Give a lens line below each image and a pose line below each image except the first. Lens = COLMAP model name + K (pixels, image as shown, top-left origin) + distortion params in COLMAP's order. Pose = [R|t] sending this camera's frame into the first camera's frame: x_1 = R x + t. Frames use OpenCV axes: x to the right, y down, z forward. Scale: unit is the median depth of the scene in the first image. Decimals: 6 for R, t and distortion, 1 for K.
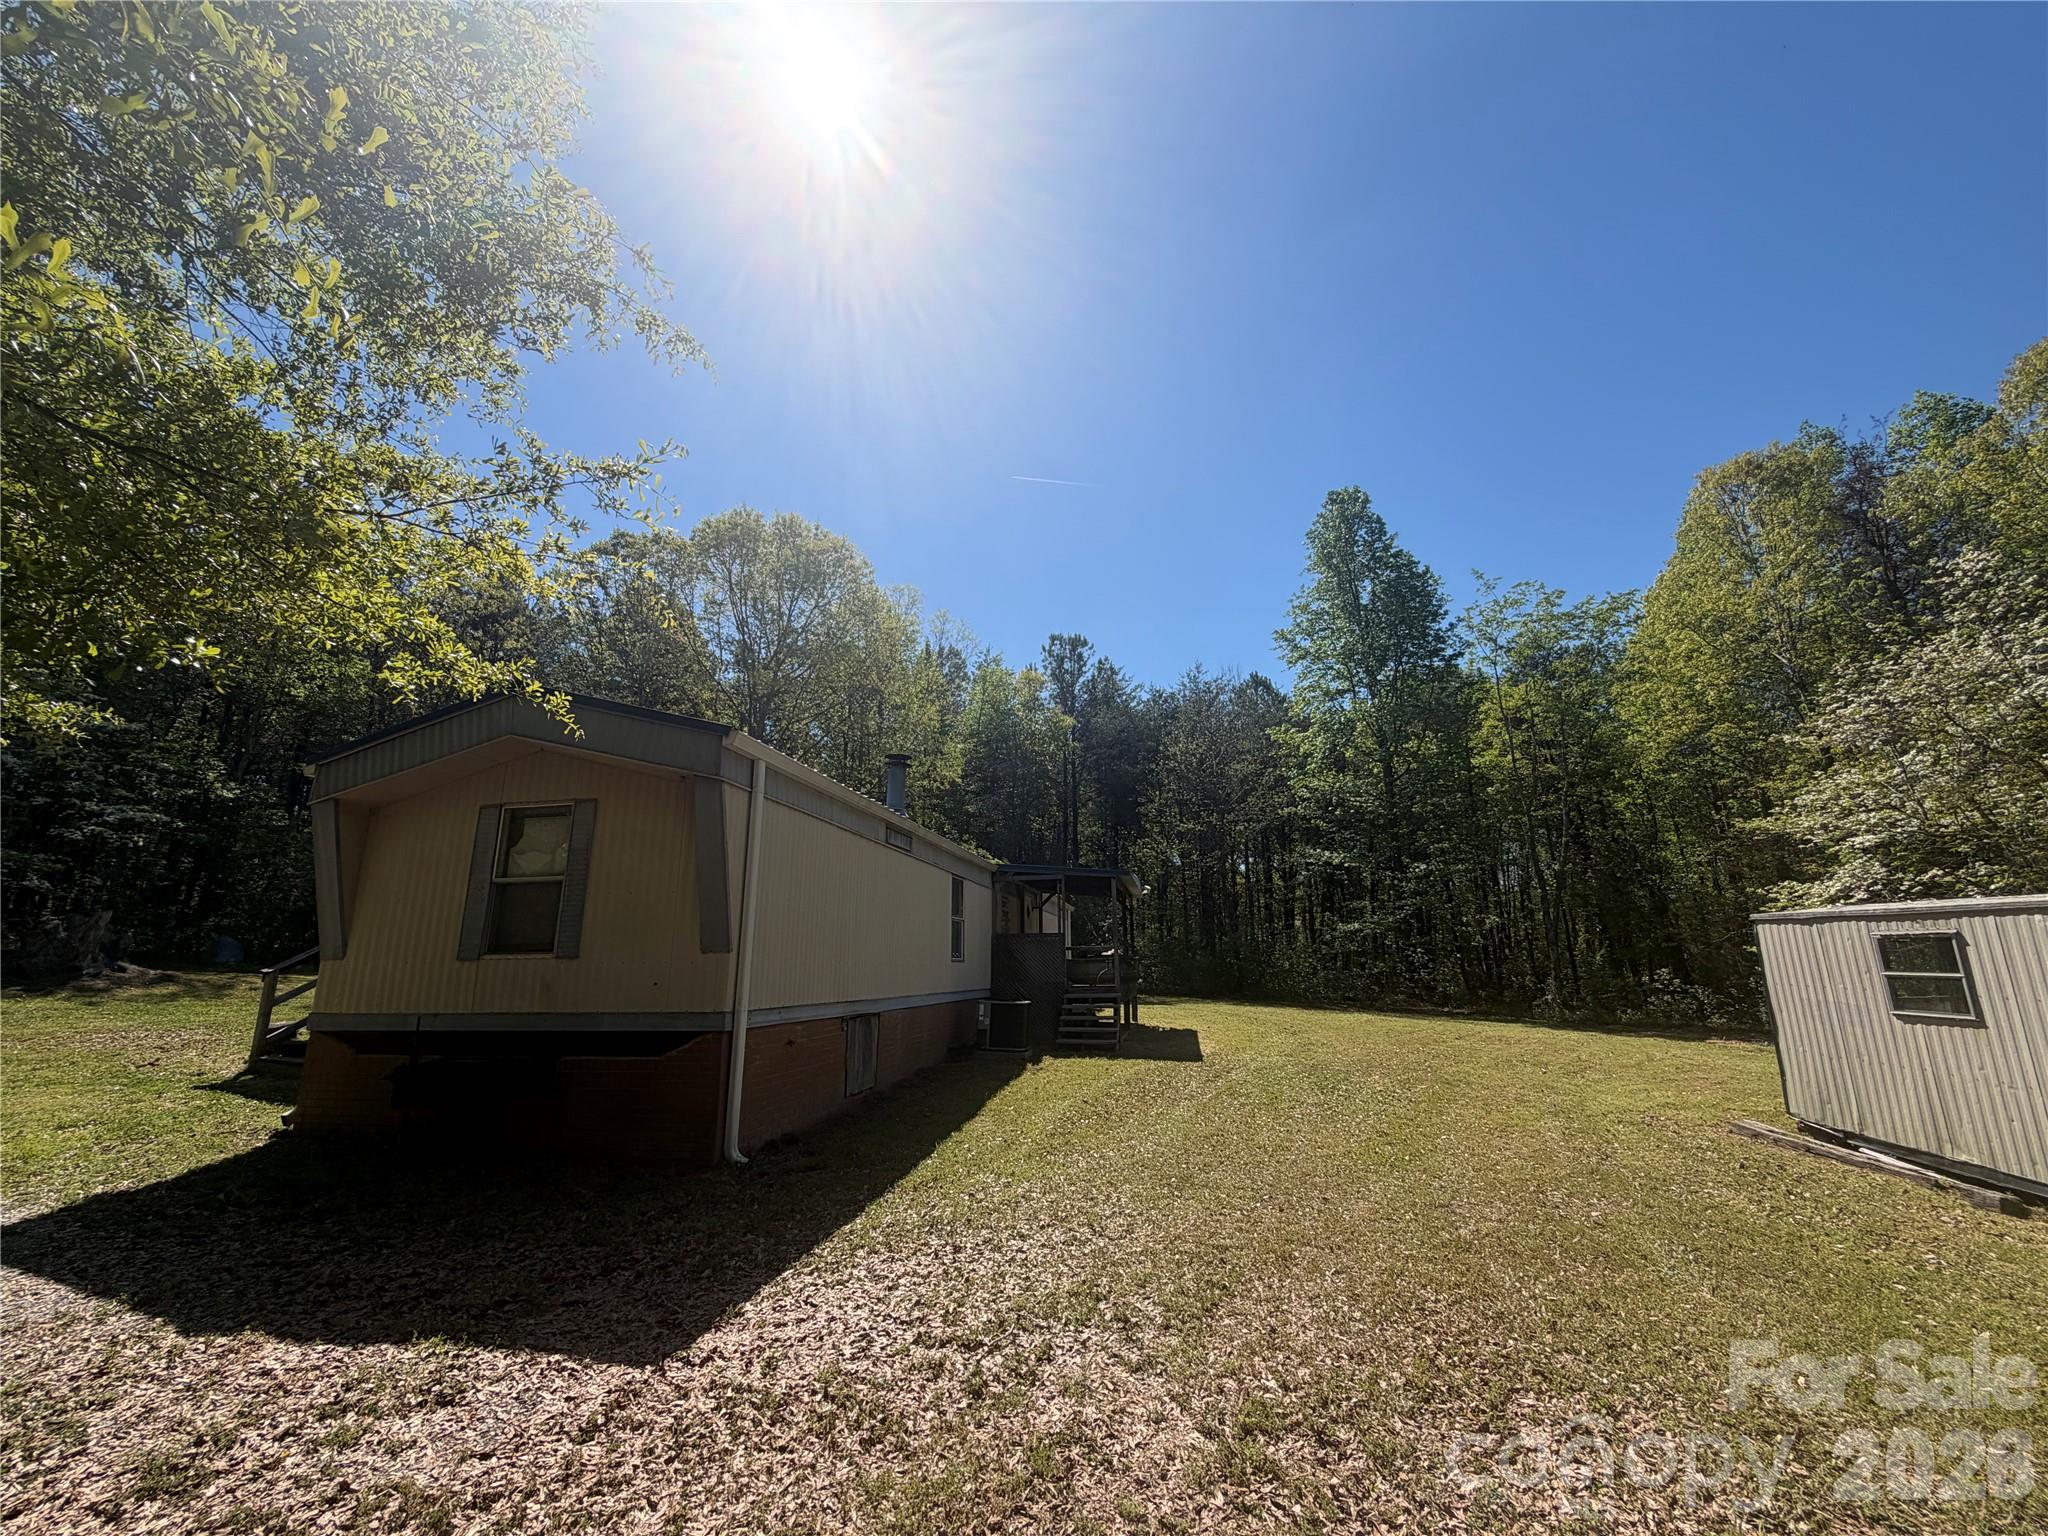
lens RADIAL K [[821.8, 0, 1016.3], [0, 821.8, 772.7], [0, 0, 1]] dist [0.002475, 0.000294]
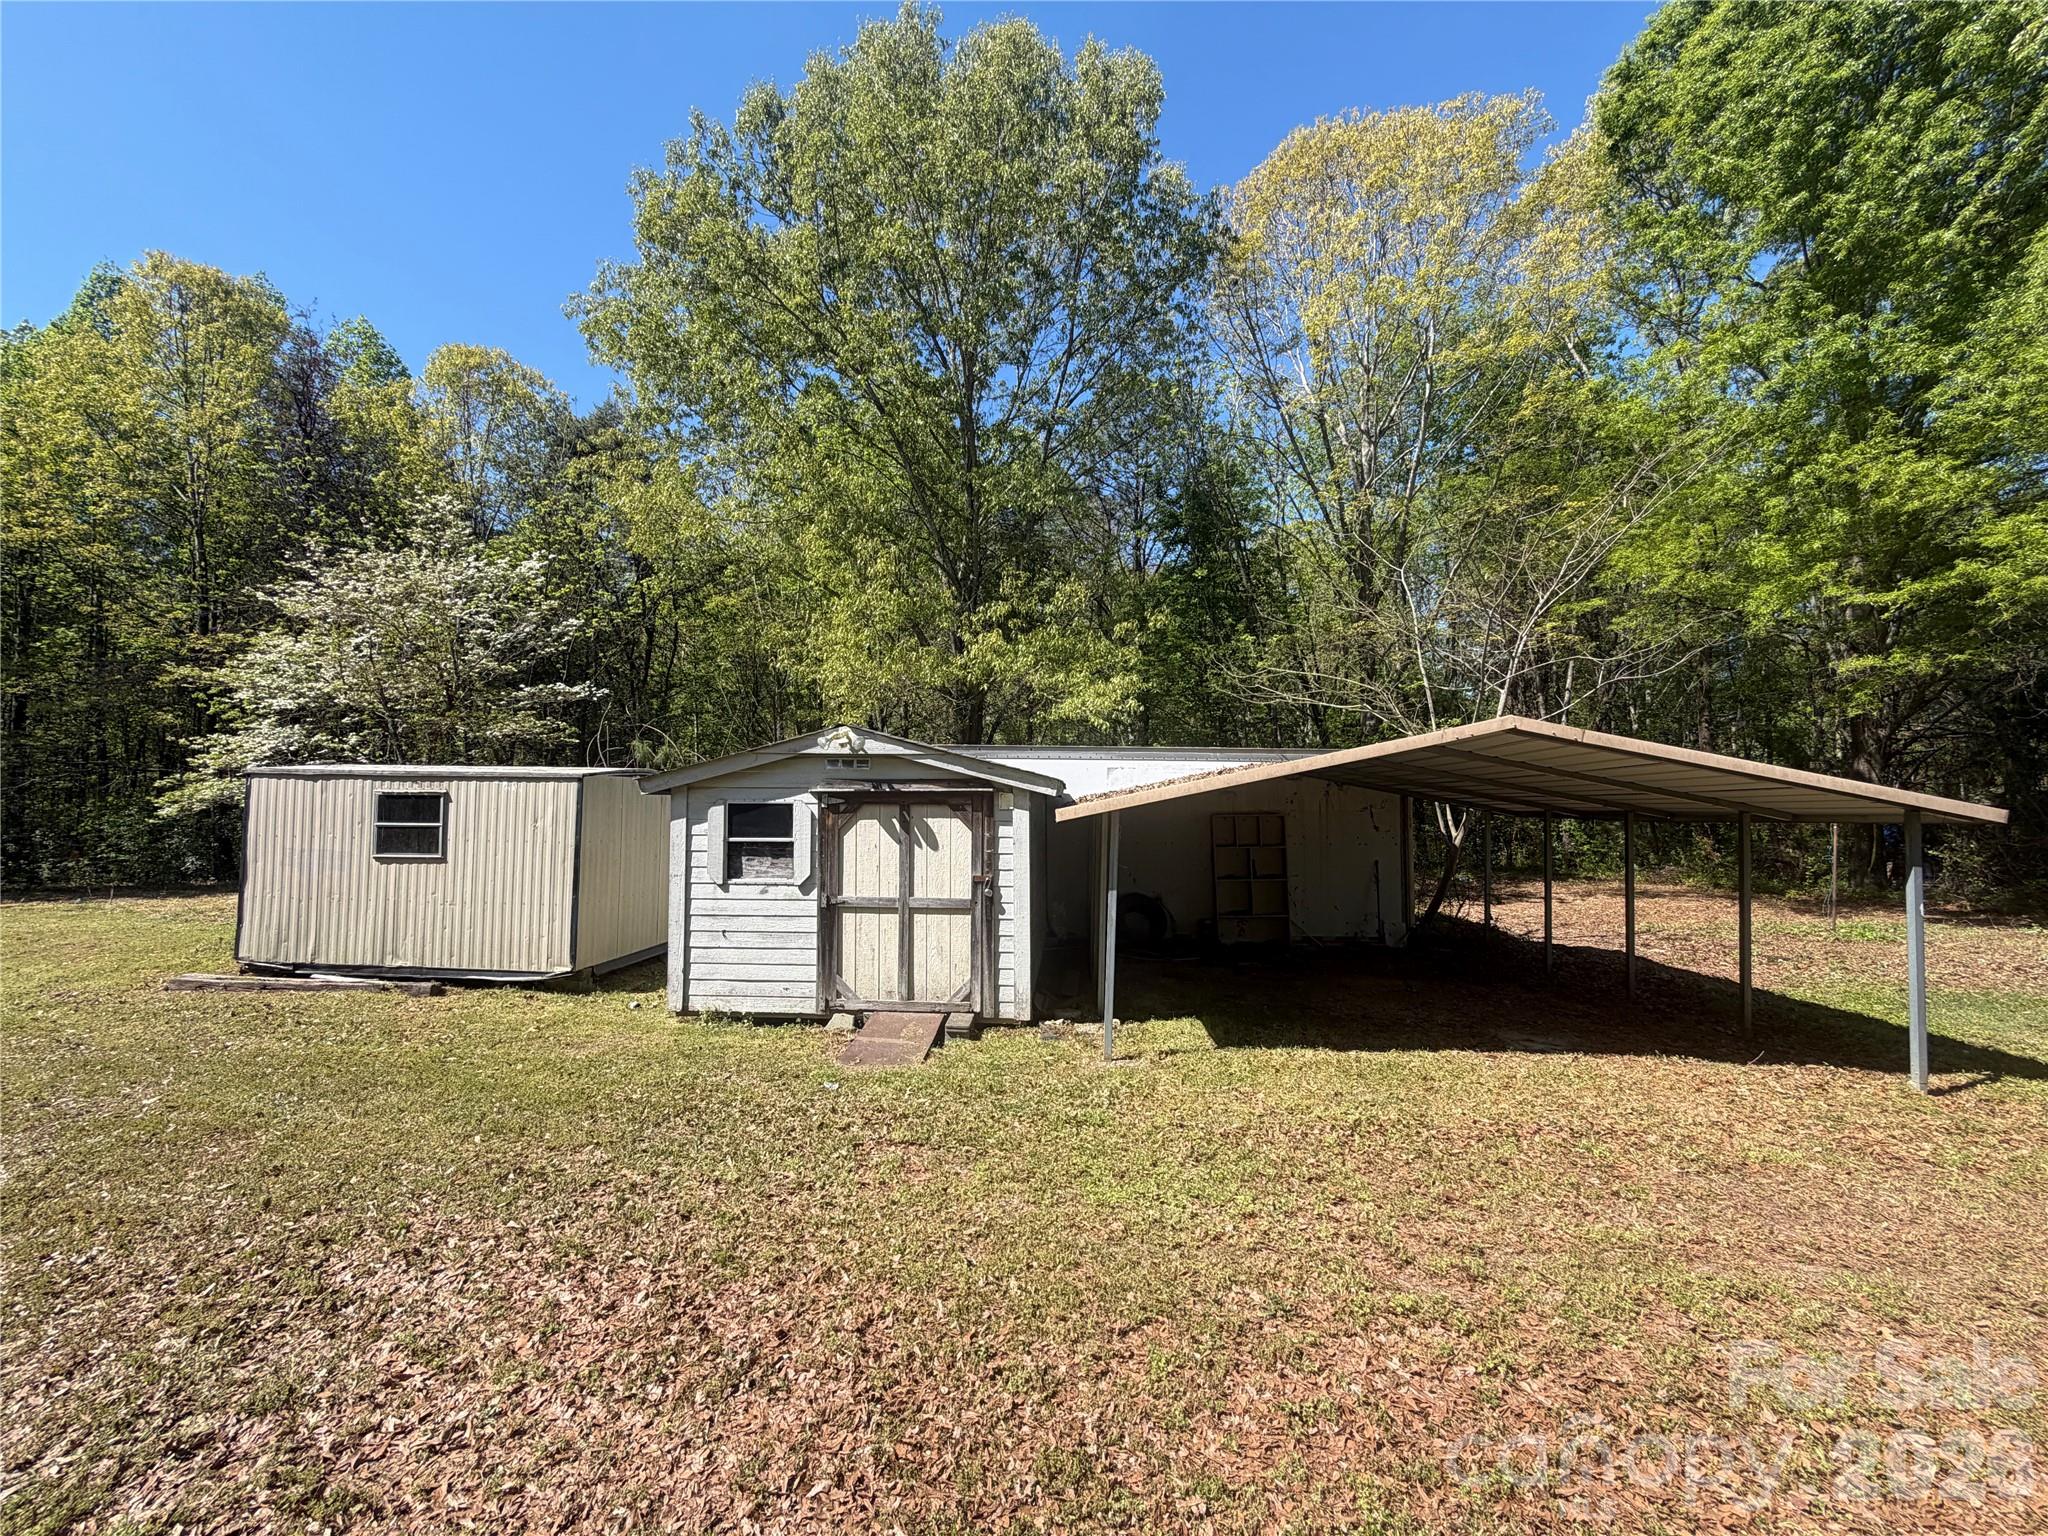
lens RADIAL K [[821.8, 0, 1019.5], [0, 821.8, 777.2], [0, 0, 1]] dist [0.002475, 0.000294]
pose [[-0.081817, 0.044316, 0.995662, -0.195605], [-0.224405, 0.972539, -0.061727, 0.044203], [-0.971055, -0.228482, -0.069626, 0.200734]]
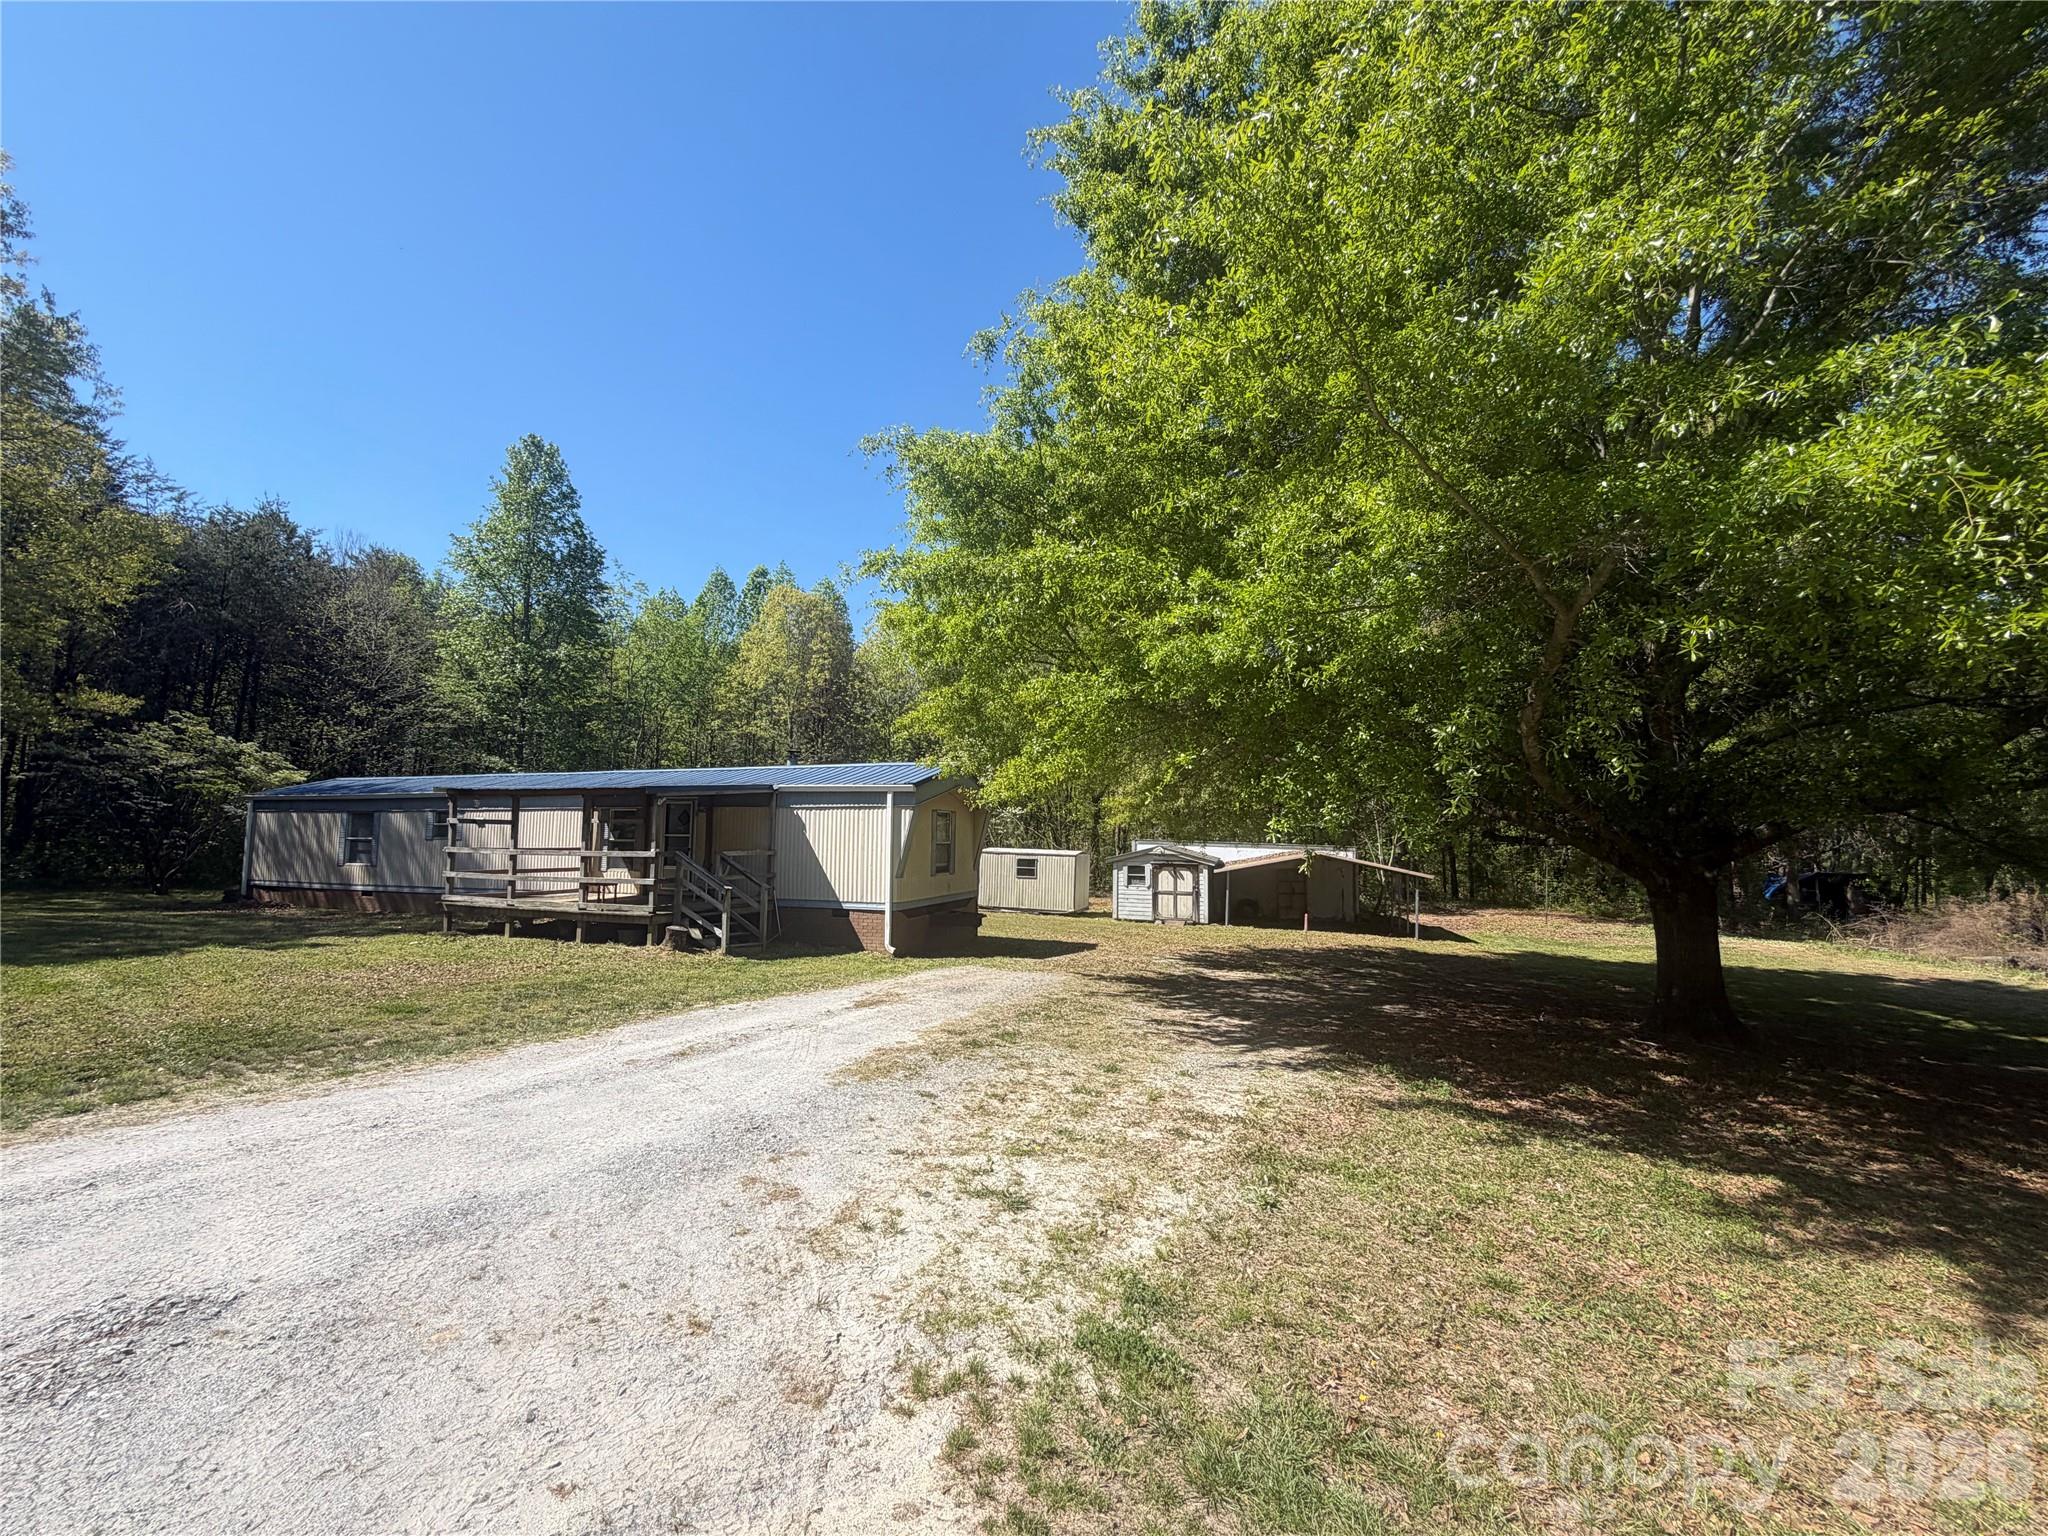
lens RADIAL K [[821.8, 0, 1018.5], [0, 821.8, 766.7], [0, 0, 1]] dist [0.002475, 0.000294]
pose [[0.116386, 0.102292, 0.987922, -3.075501], [-0.245625, 0.966749, -0.071163, 0.045061], [-0.962353, -0.234376, 0.137642, 0.535518]]
